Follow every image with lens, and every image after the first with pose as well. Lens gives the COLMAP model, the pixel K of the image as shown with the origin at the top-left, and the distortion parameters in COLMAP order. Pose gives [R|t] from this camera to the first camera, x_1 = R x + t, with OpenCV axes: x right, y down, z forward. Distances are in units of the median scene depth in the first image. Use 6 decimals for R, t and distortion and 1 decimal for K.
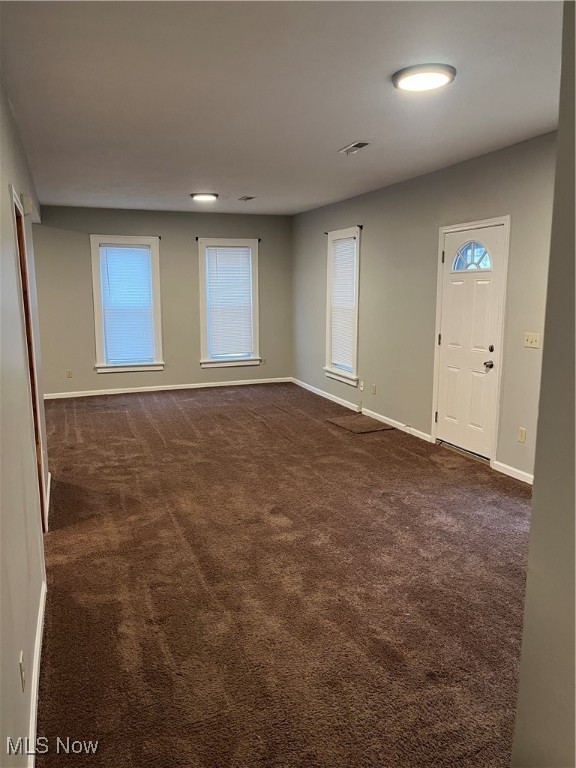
lens RADIAL K [[576.9, 0, 289.9], [0, 576.9, 384.0], [0, 0, 1]] dist [0.046946, -0.065584]
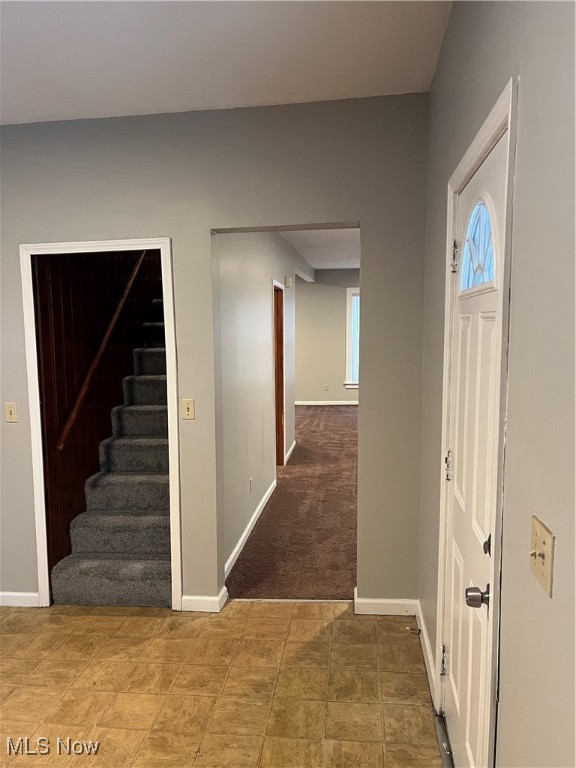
lens RADIAL K [[576.9, 0, 291.1], [0, 576.9, 384.1], [0, 0, 1]] dist [0.046946, -0.065584]
pose [[0.883526, 0.036333, -0.466971, 0.284841], [-0.063634, 0.997054, -0.042822, 0.057769], [0.464039, 0.067550, 0.883235, -0.386105]]
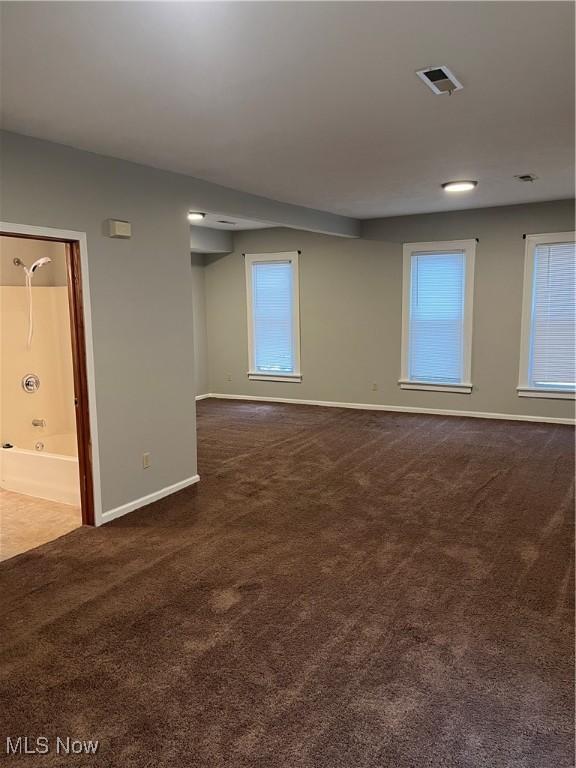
lens RADIAL K [[576.9, 0, 293.2], [0, 576.9, 384.7], [0, 0, 1]] dist [0.046946, -0.065584]
pose [[0.634151, 0.105363, -0.765997, 0.436777], [-0.115973, 0.992426, 0.040497, -0.066834], [0.764462, 0.063154, 0.641568, 0.397609]]
